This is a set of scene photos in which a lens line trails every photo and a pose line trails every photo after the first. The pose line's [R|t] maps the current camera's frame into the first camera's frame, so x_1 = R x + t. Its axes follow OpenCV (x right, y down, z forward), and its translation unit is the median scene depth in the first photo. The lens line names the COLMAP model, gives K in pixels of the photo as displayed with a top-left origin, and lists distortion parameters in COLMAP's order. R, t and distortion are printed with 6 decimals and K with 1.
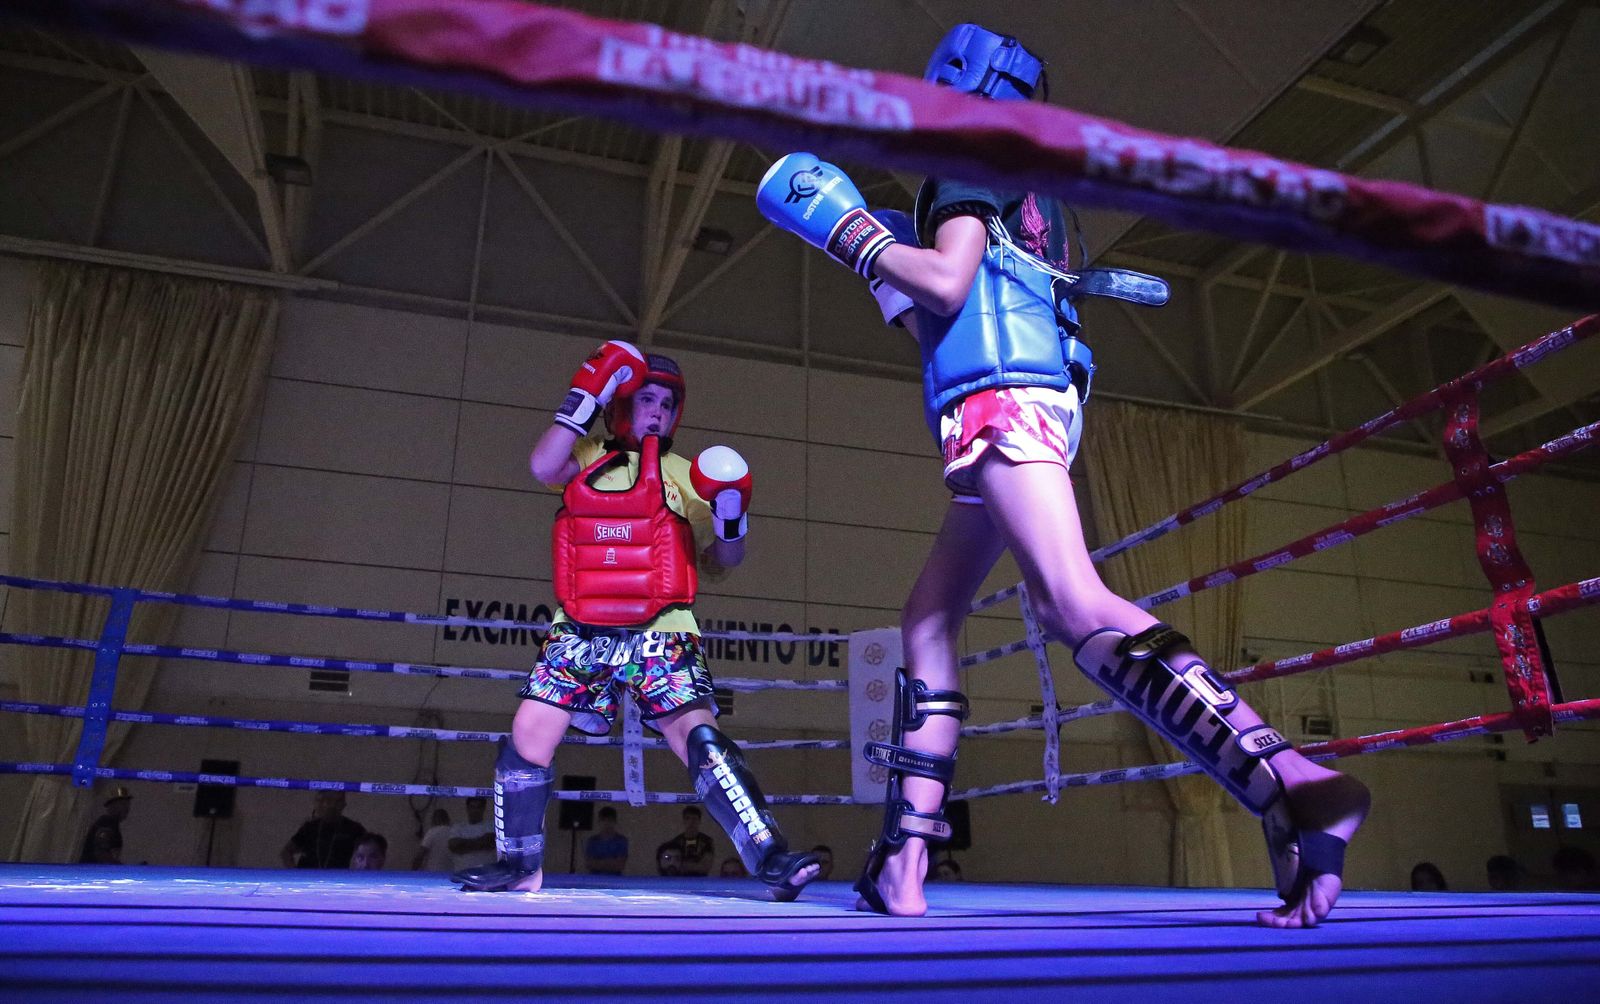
lens RADIAL K [[1110.6, 0, 798.7], [0, 1110.6, 534.7], [0, 0, 1]] dist [-0.060116, 0.011314]
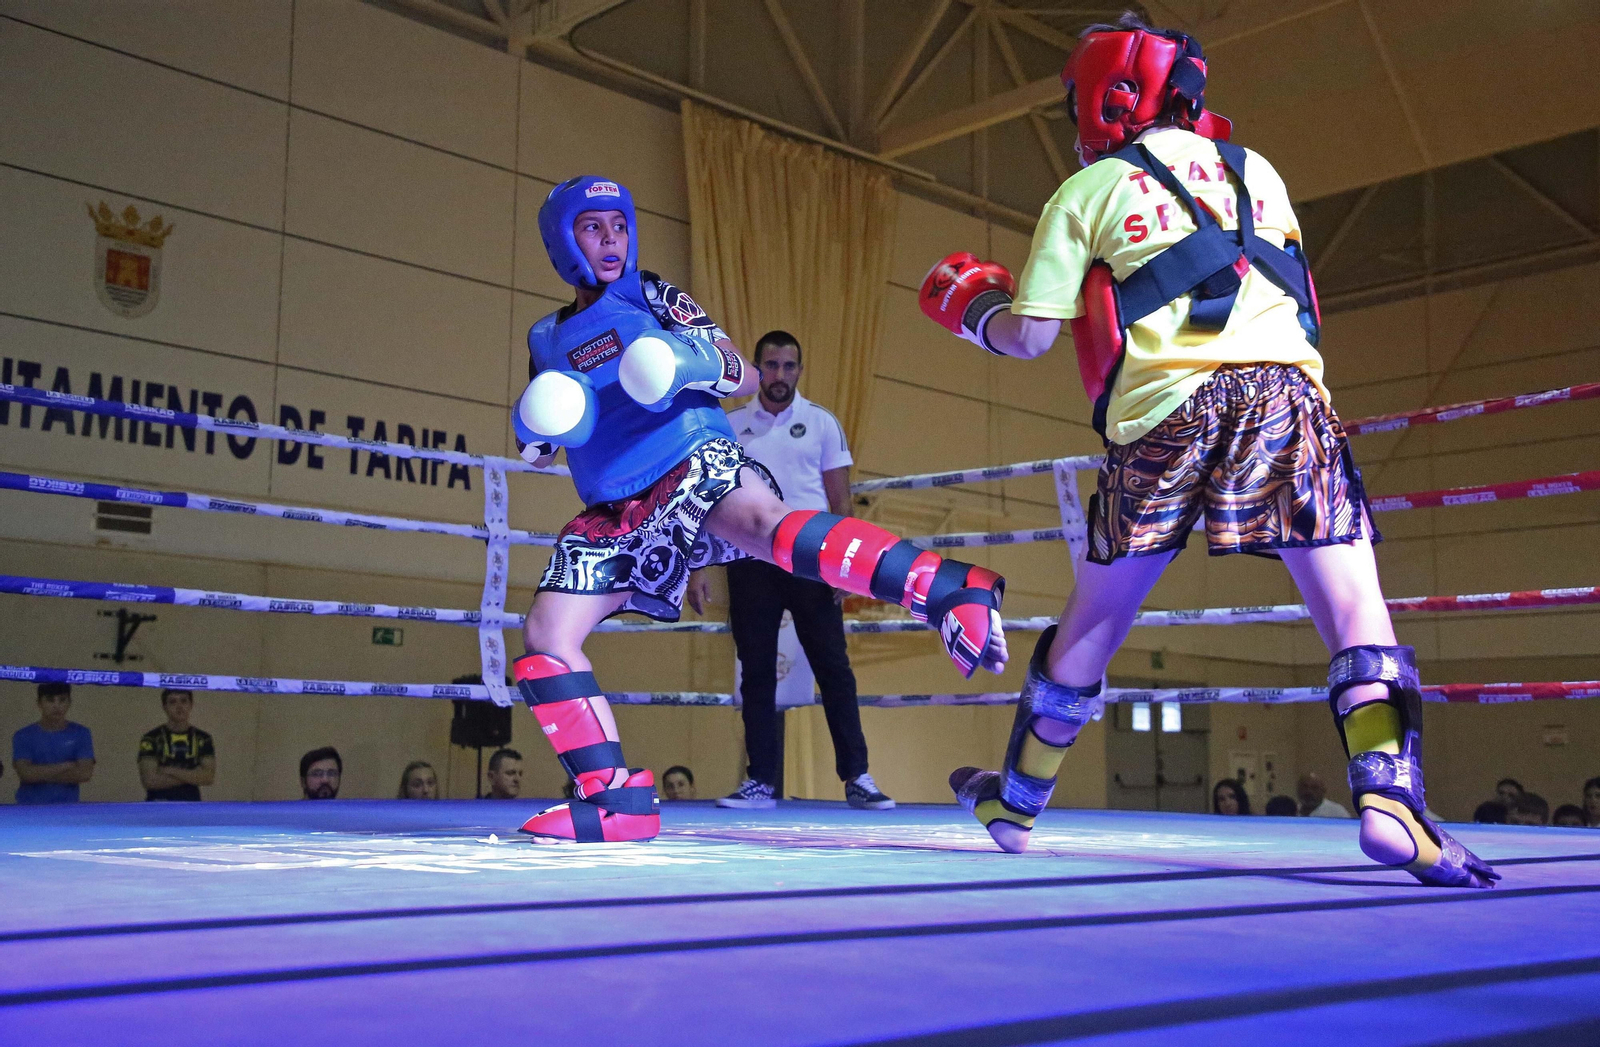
lens RADIAL K [[1728.7, 0, 811.1], [0, 1728.7, 527.0], [0, 0, 1]] dist [0.092344, 0.000000]
pose [[0.889606, 0.062249, 0.452468, -0.411134], [-0.133200, 0.982963, 0.126655, -0.036358], [-0.436875, -0.172942, 0.882741, -0.068522]]
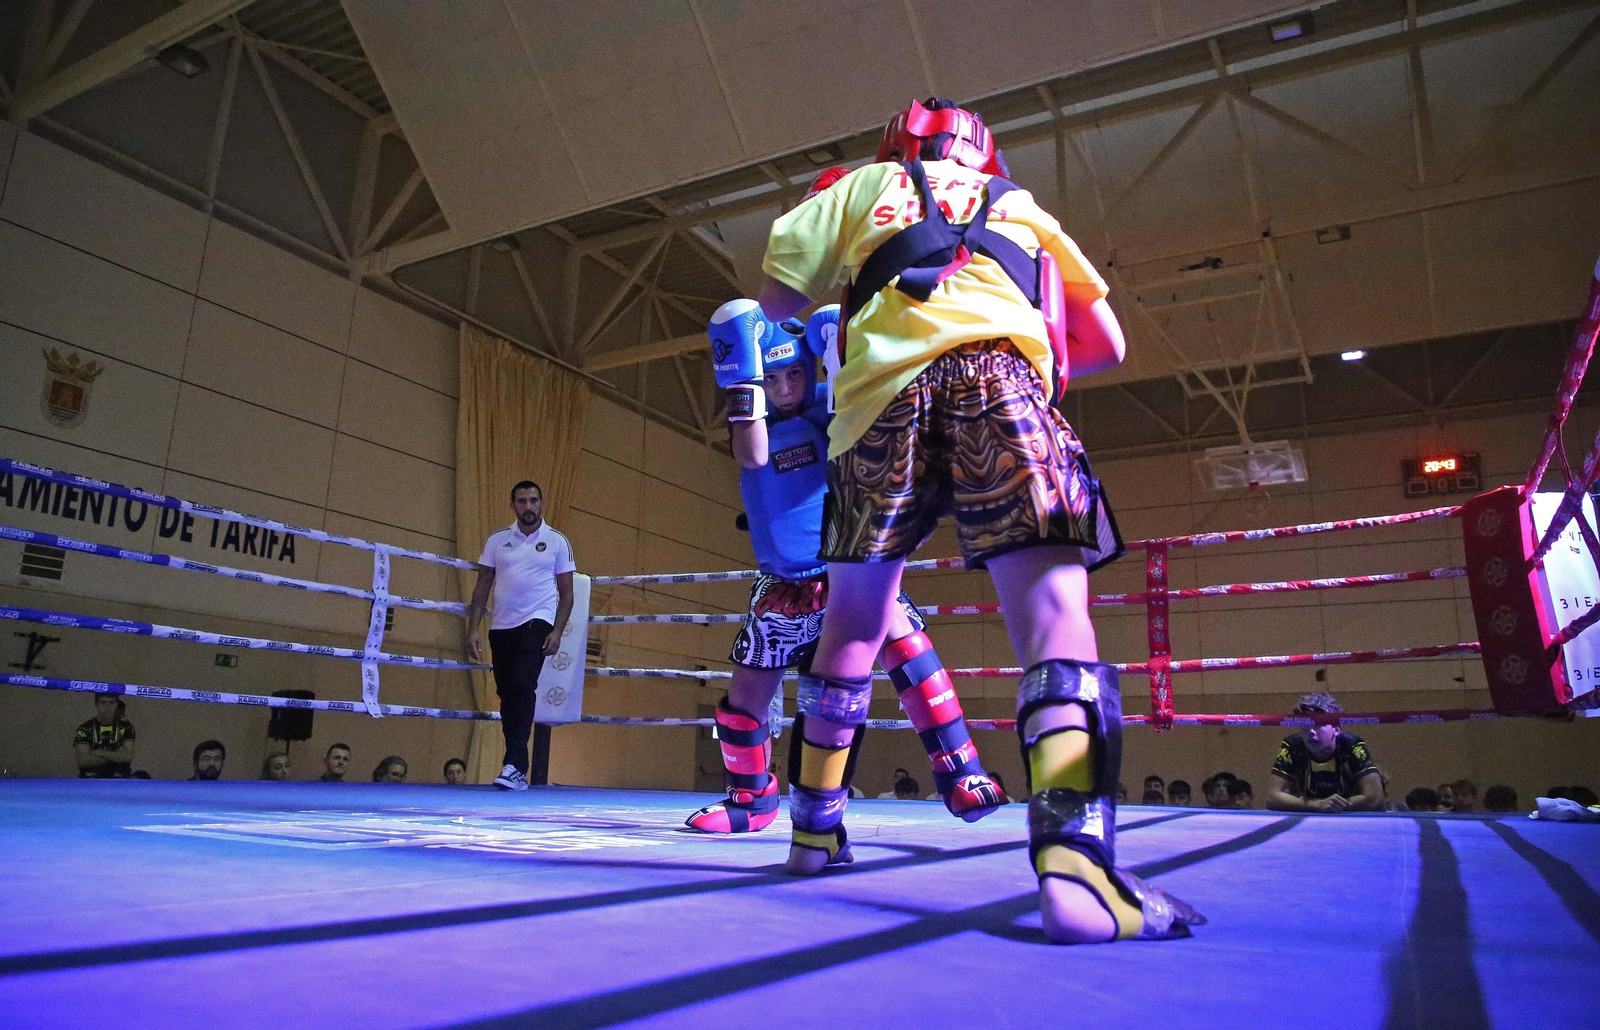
lens RADIAL K [[1077.0, 0, 796.6], [0, 1077.0, 504.3], [0, 0, 1]] dist [-0.057550, 0.015490]
pose [[0.726535, 0.168918, 0.666043, -0.471925], [-0.212861, 0.976958, -0.015577, -0.018640], [-0.653328, -0.130457, 0.745750, 0.007626]]
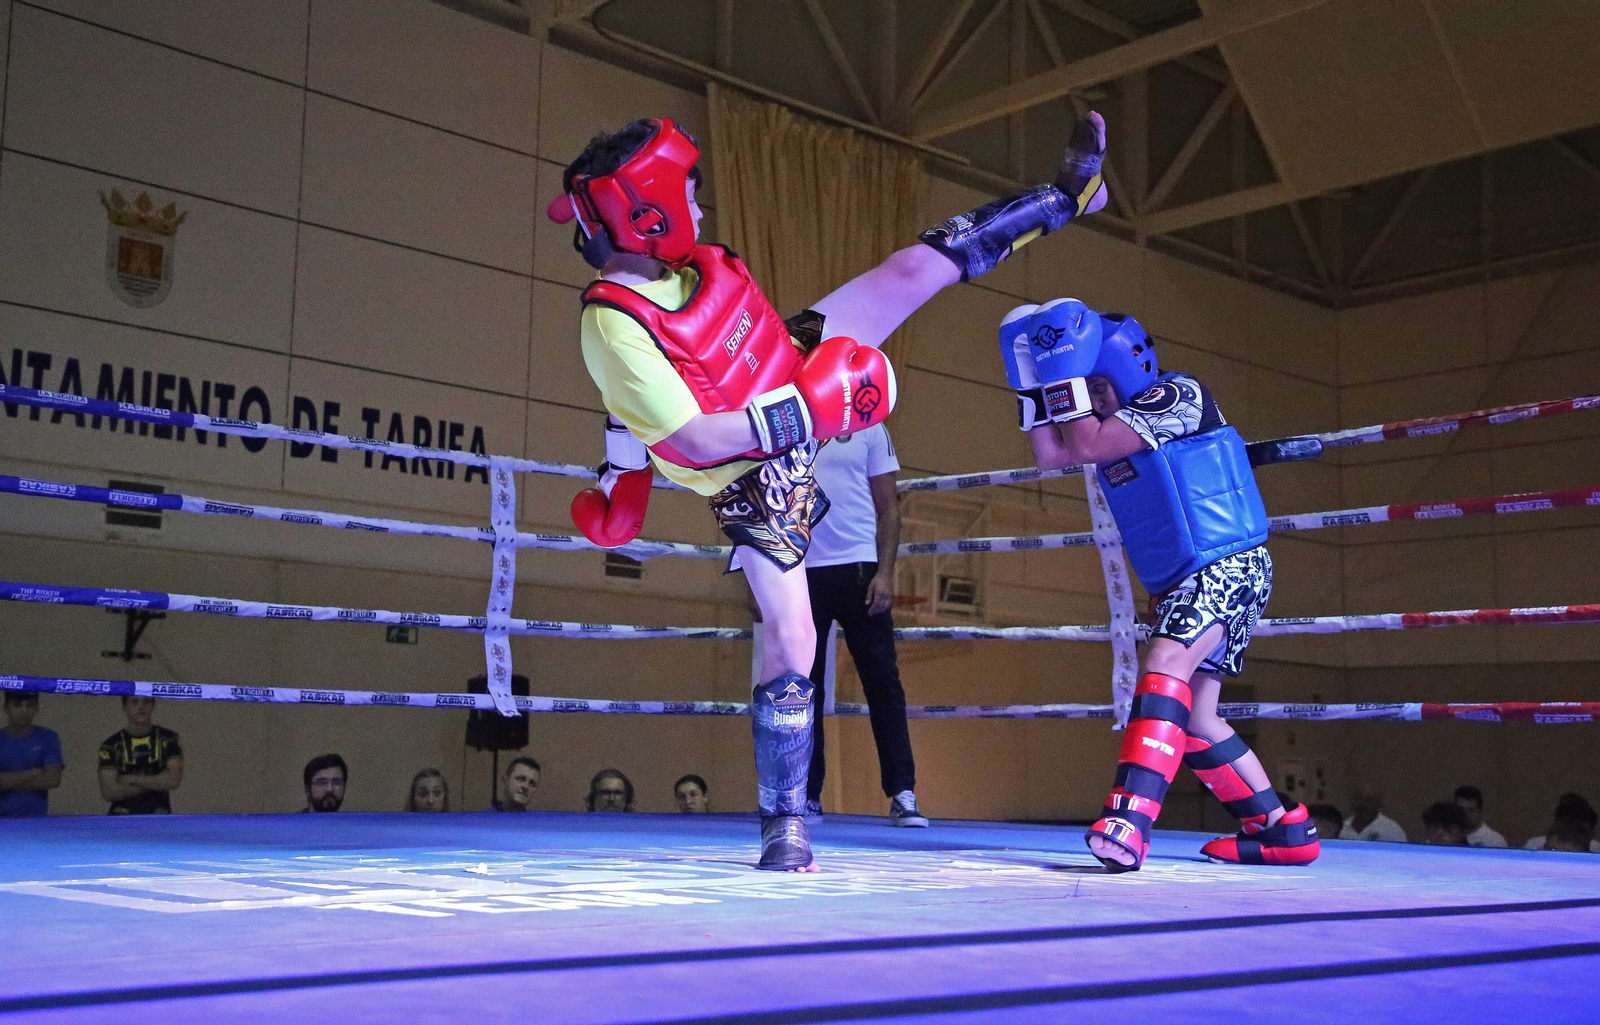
lens RADIAL K [[1784.1, 0, 801.2], [0, 1784.1, 498.1], [0, 0, 1]] dist [0.091593, 0.000000]
pose [[0.900066, 0.070112, 0.430077, -0.399812], [-0.133289, 0.983962, 0.118542, -0.042338], [-0.414868, -0.164020, 0.894976, -0.061168]]
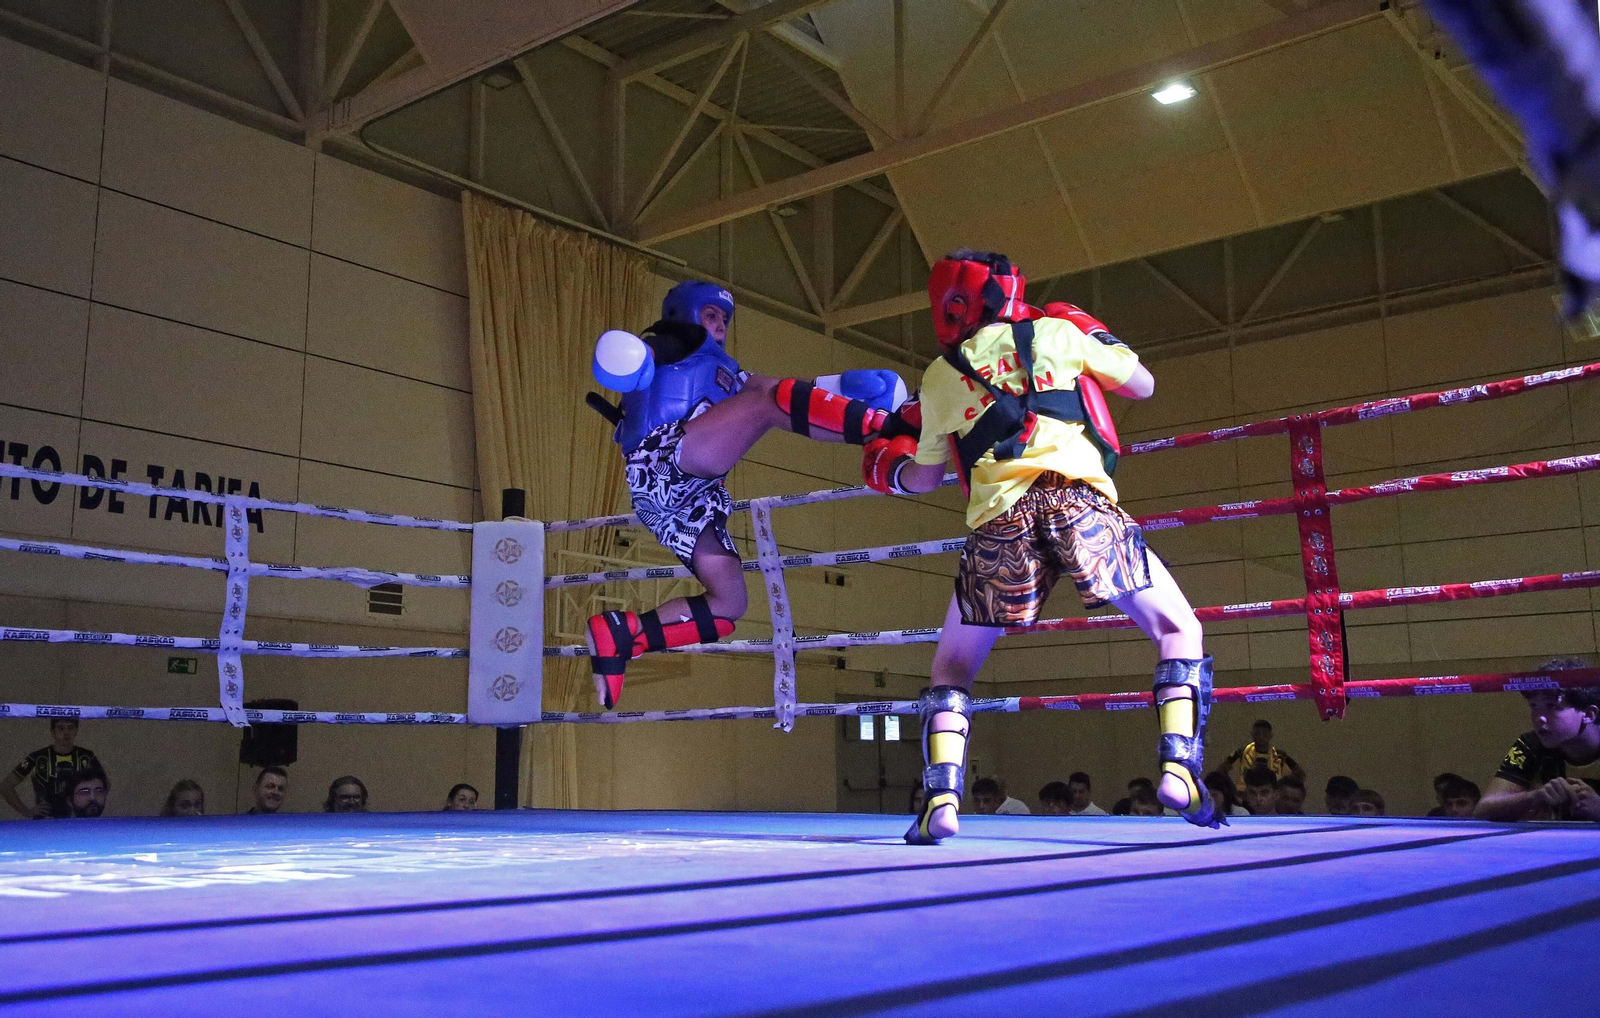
lens RADIAL K [[1489.7, 0, 774.6], [0, 1489.7, 512.6], [0, 0, 1]] dist [0.013569, 0.000000]
pose [[0.830478, 0.080926, 0.551141, -0.356802], [-0.144955, 0.986701, 0.073543, -0.031378], [-0.537861, -0.140966, 0.831165, -0.051784]]
